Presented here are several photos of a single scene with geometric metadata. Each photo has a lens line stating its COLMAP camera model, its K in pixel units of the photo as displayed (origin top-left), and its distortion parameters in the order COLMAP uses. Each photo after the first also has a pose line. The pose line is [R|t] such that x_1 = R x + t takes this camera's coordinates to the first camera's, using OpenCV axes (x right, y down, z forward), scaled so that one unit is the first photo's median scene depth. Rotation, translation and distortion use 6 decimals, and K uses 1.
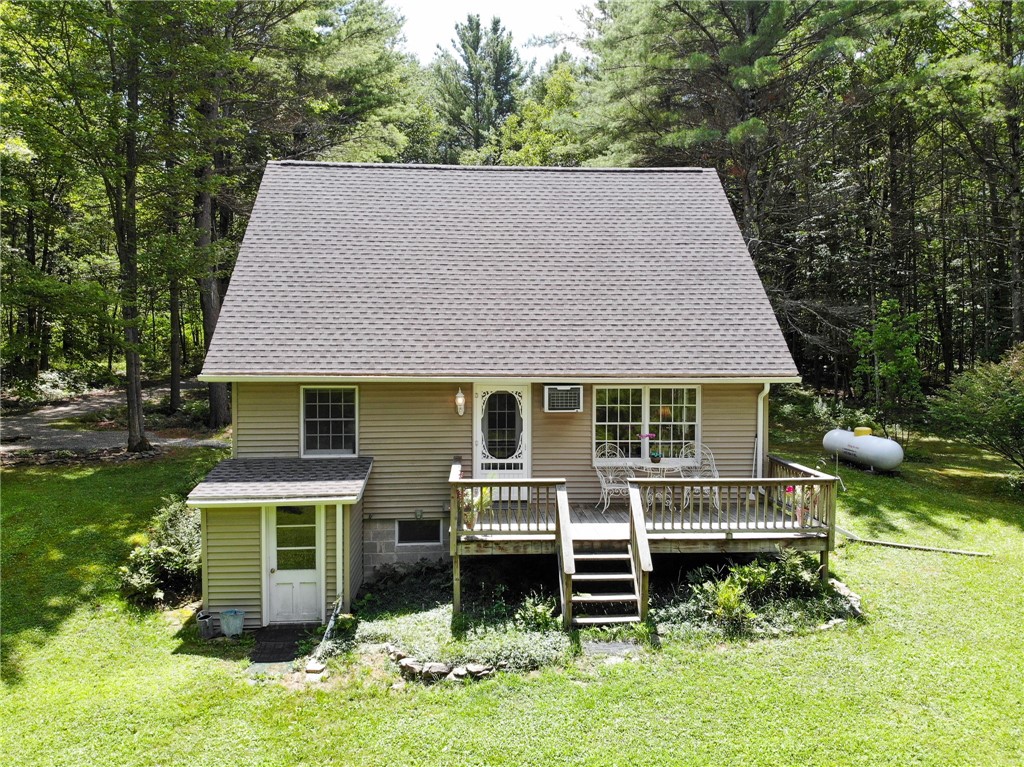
lens RADIAL K [[746.9, 0, 521.5], [0, 746.9, 382.5], [0, 0, 1]] dist [0.039323, -0.150797]
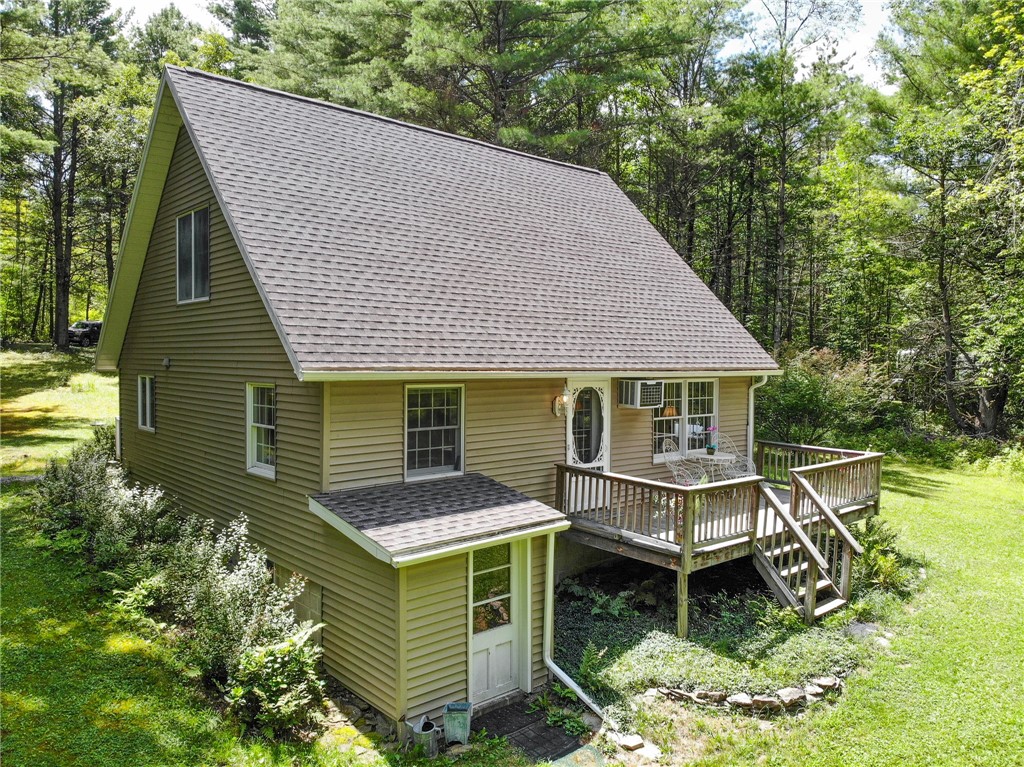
lens RADIAL K [[746.9, 0, 510.2], [0, 746.9, 386.3], [0, 0, 1]] dist [0.039323, -0.150797]
pose [[0.800618, -0.017637, 0.598916, -0.648763], [0.008143, 0.999795, 0.018557, -0.007076], [-0.599120, -0.009980, 0.800597, 0.345255]]
